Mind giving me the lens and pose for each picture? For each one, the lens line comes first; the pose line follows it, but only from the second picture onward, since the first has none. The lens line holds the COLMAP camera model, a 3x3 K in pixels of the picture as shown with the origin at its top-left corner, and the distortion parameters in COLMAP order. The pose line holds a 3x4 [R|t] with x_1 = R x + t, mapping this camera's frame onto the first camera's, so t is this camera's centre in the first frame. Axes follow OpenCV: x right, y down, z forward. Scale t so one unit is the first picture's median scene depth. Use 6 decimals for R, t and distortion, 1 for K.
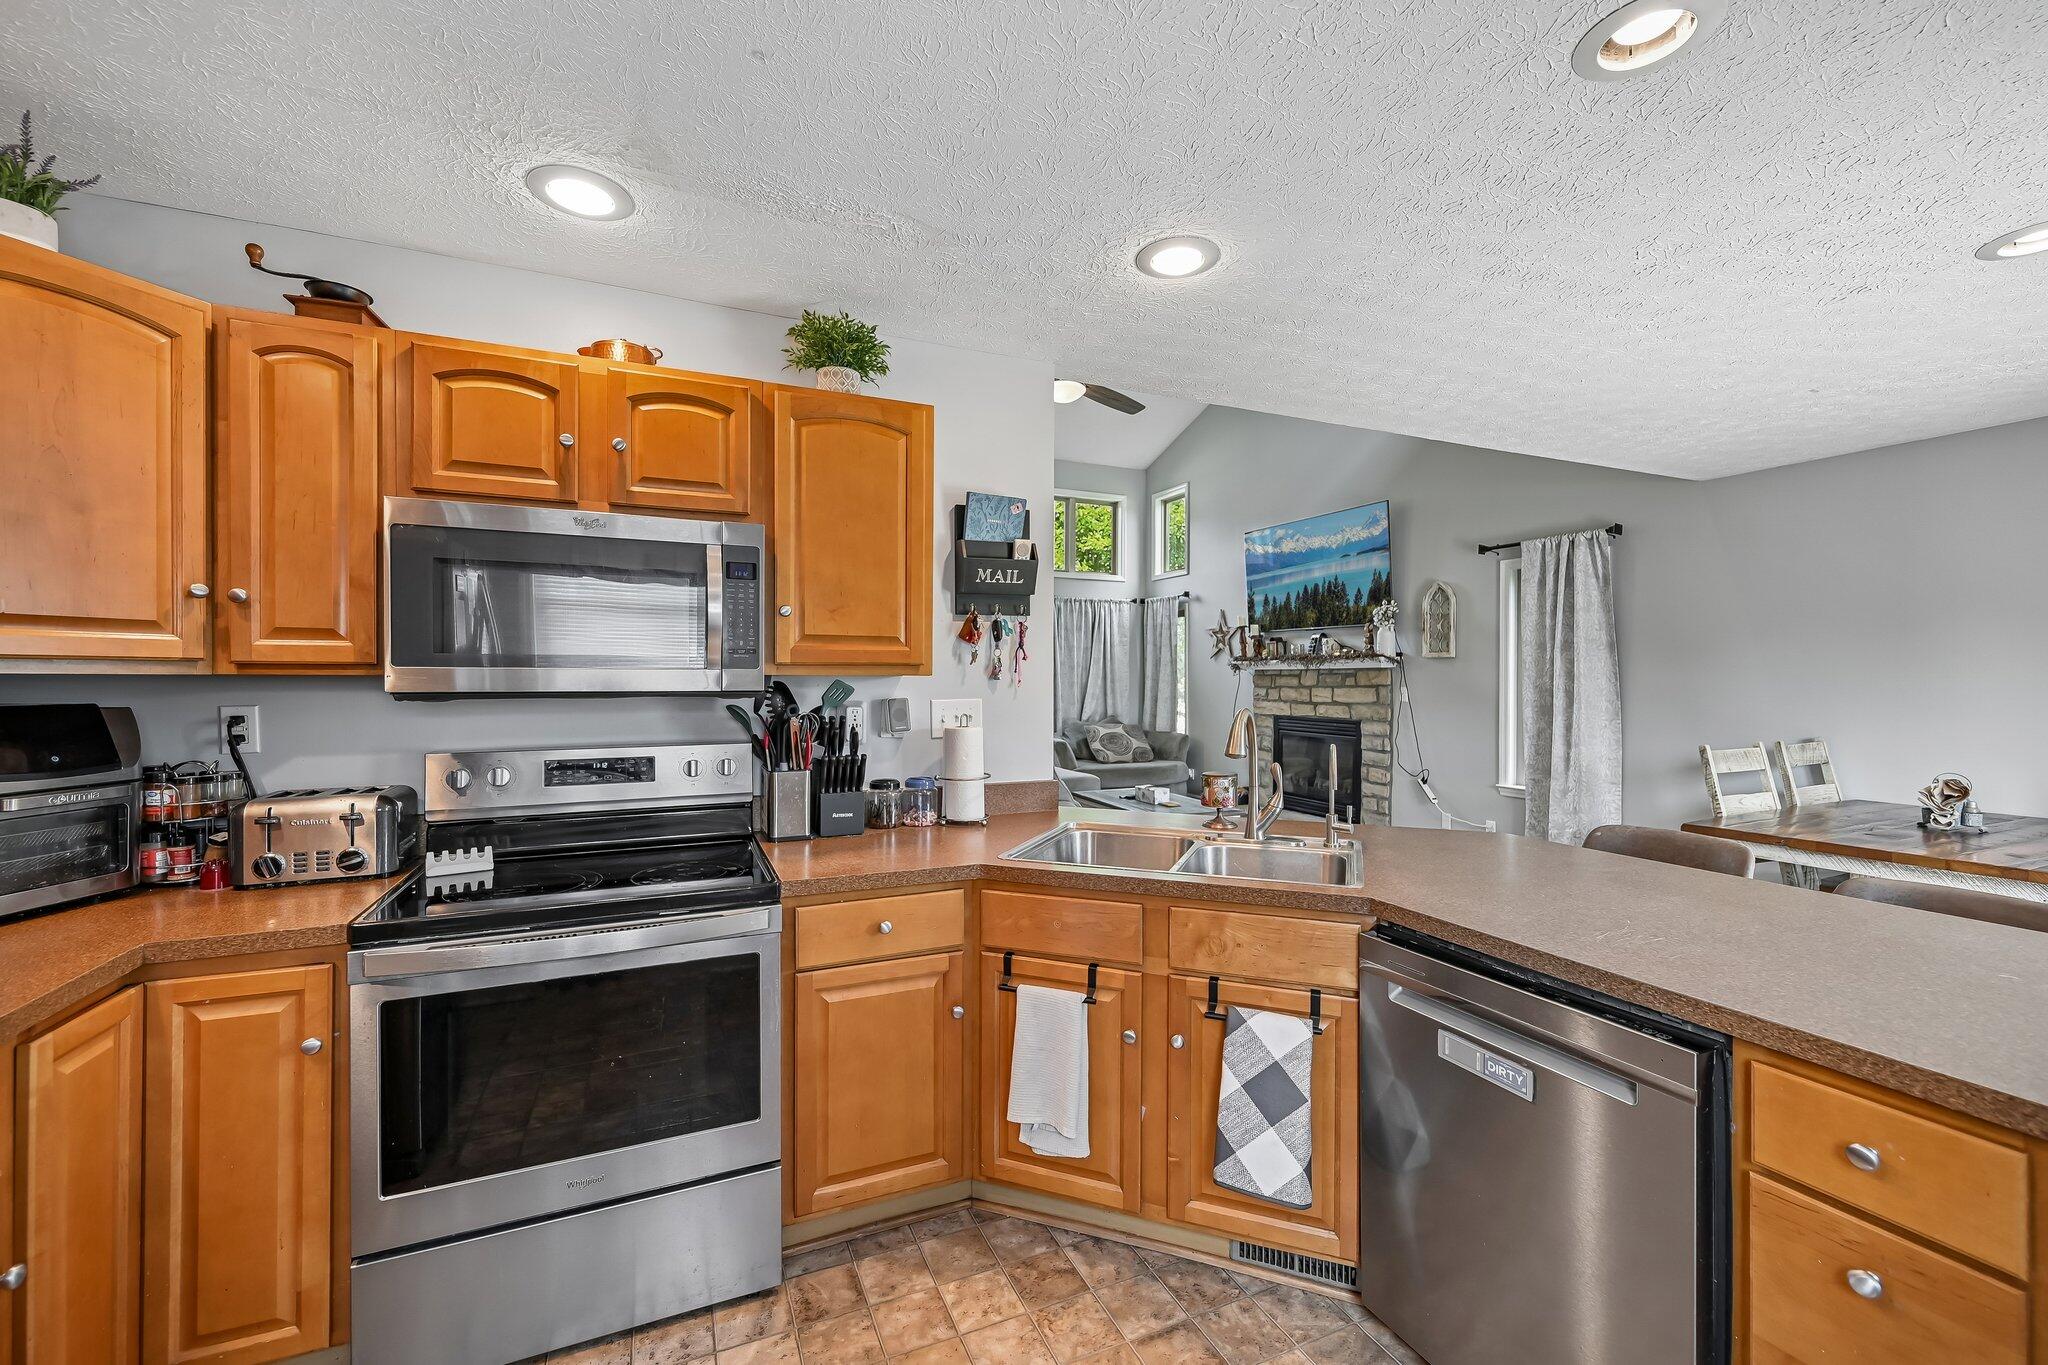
lens RADIAL K [[805.8, 0, 1041.9], [0, 805.8, 682.6], [0, 0, 1]] dist [-0.000418, -0.000093]
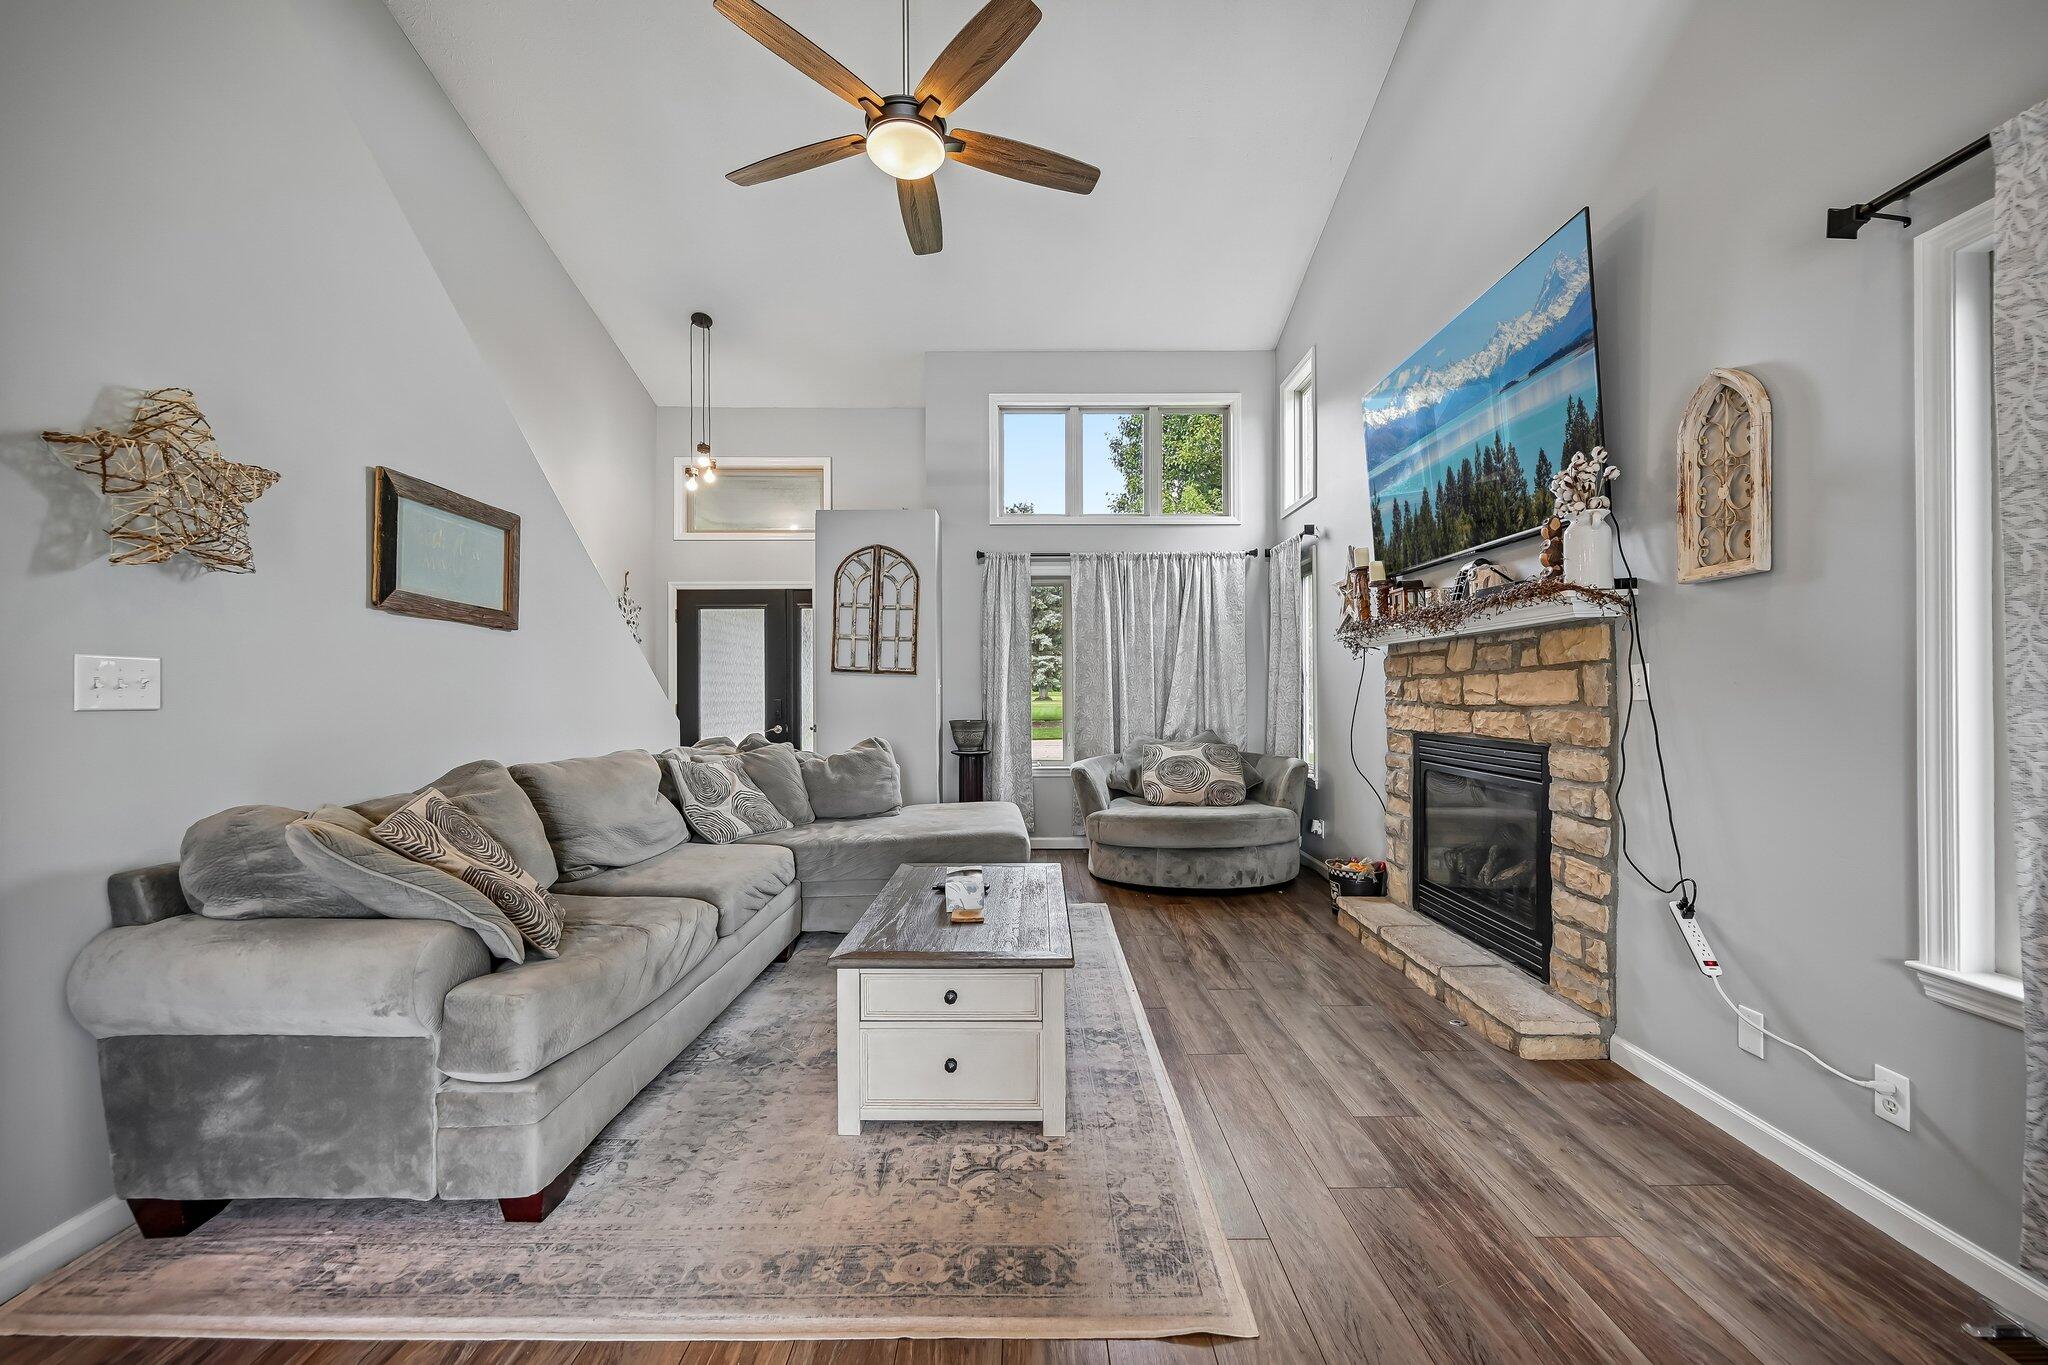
lens RADIAL K [[827.5, 0, 1015.7], [0, 827.5, 686.4], [0, 0, 1]] dist [-0.001056, -0.000225]
pose [[0.913074, -0.006797, -0.407737, 0.345953], [0.002231, 0.999929, -0.011671, 0.021614], [0.407788, 0.009746, 0.913025, 0.517694]]
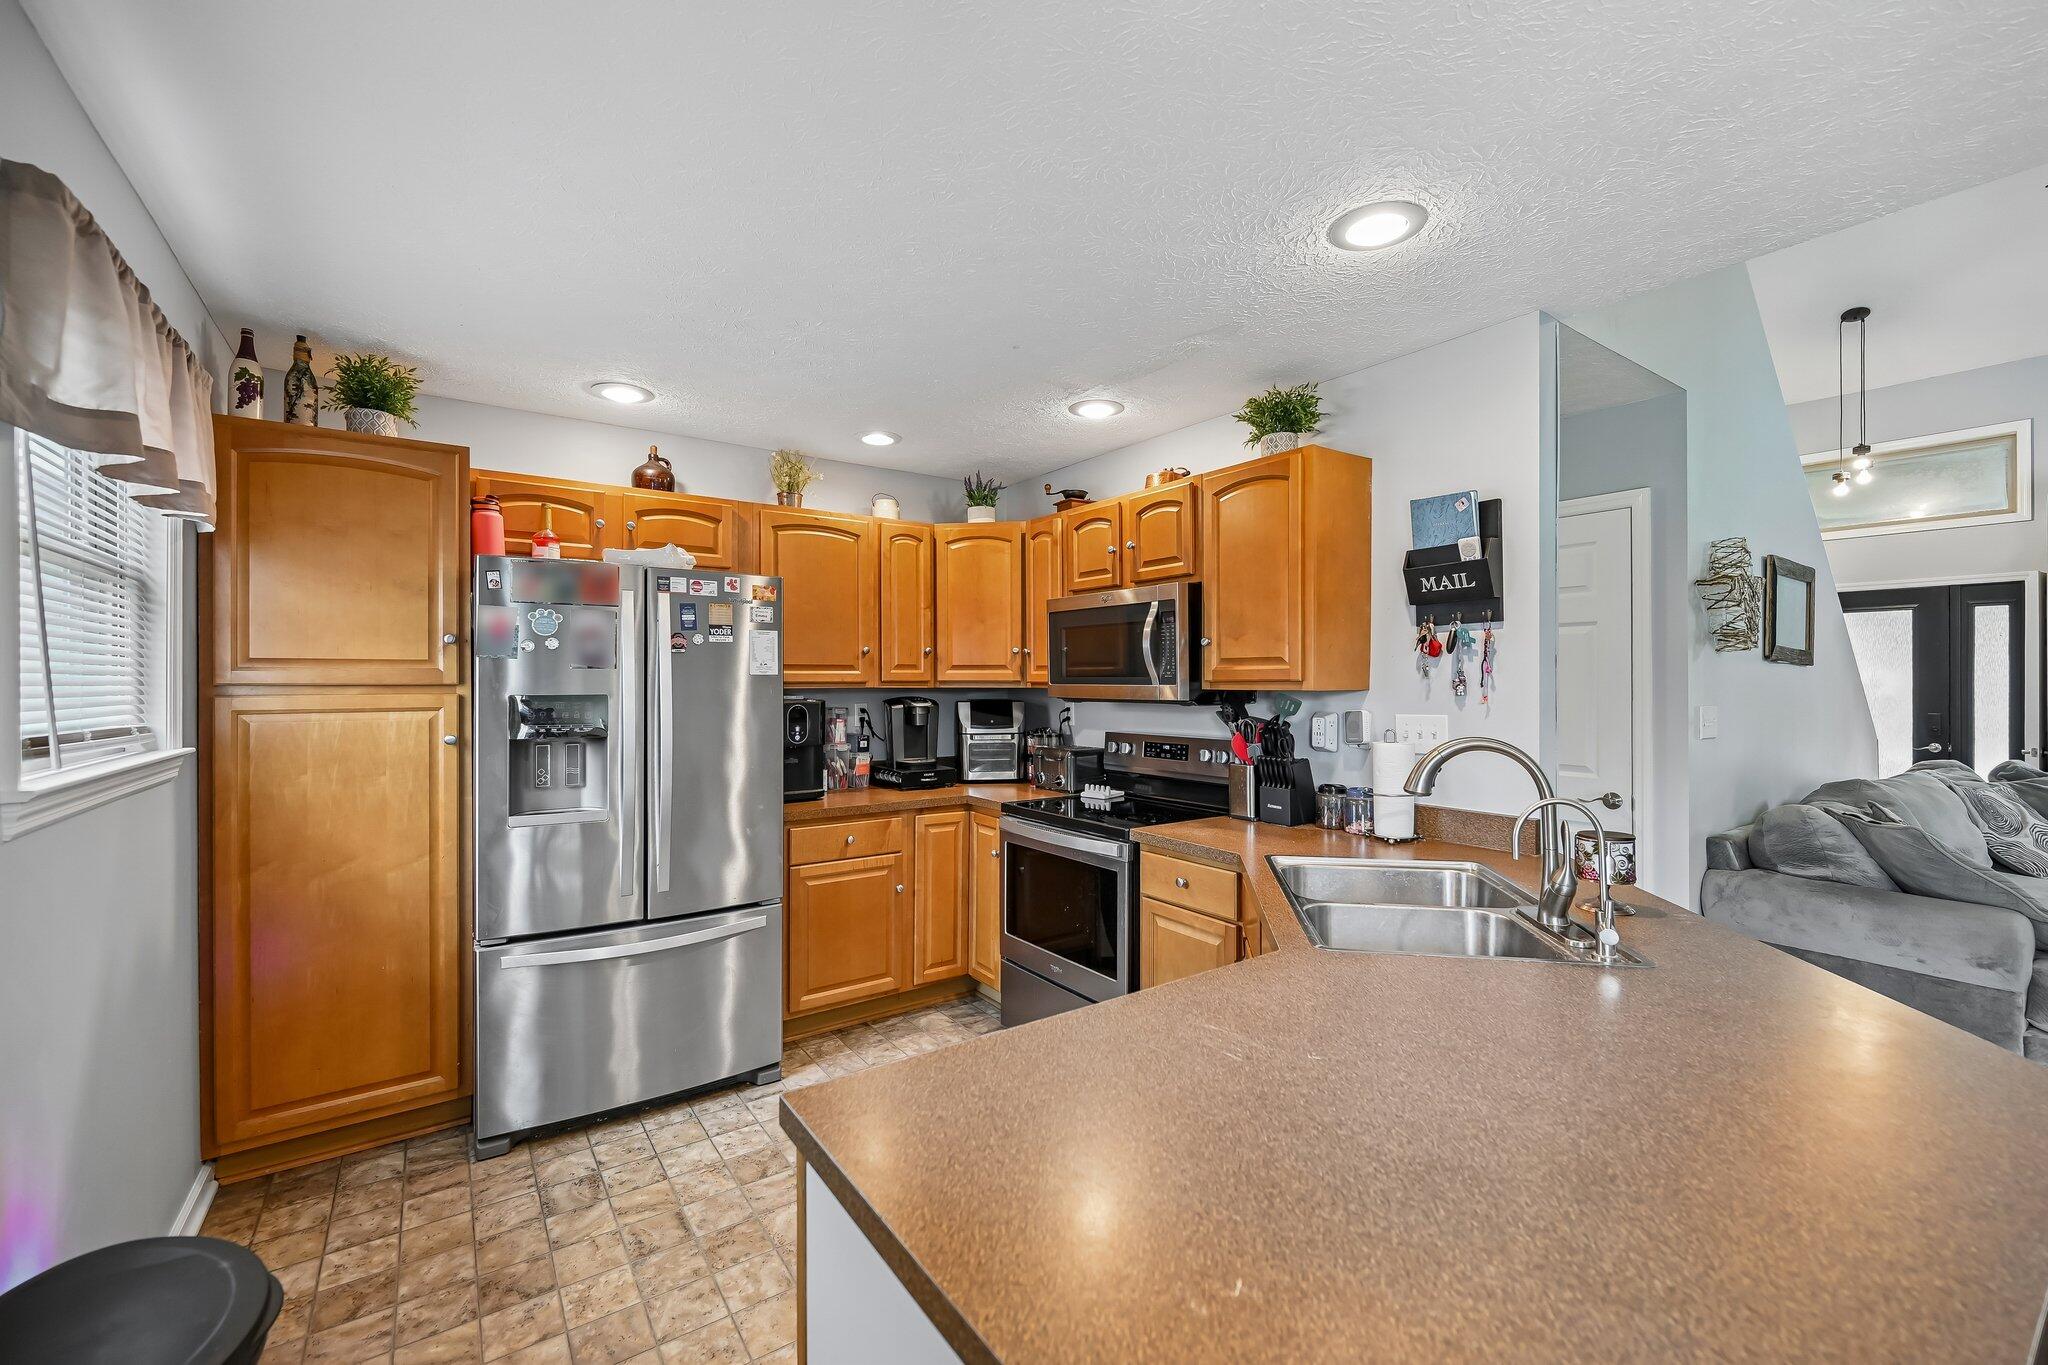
lens RADIAL K [[831.4, 0, 1024.0], [0, 831.4, 682.5], [0, 0, 1]] dist [0.000282, 0.000008]
pose [[0.208054, 0.000188, -0.978117, 0.329463], [-0.004247, 0.999991, -0.000711, -0.006483], [0.978108, 0.004302, 0.208053, 0.141293]]
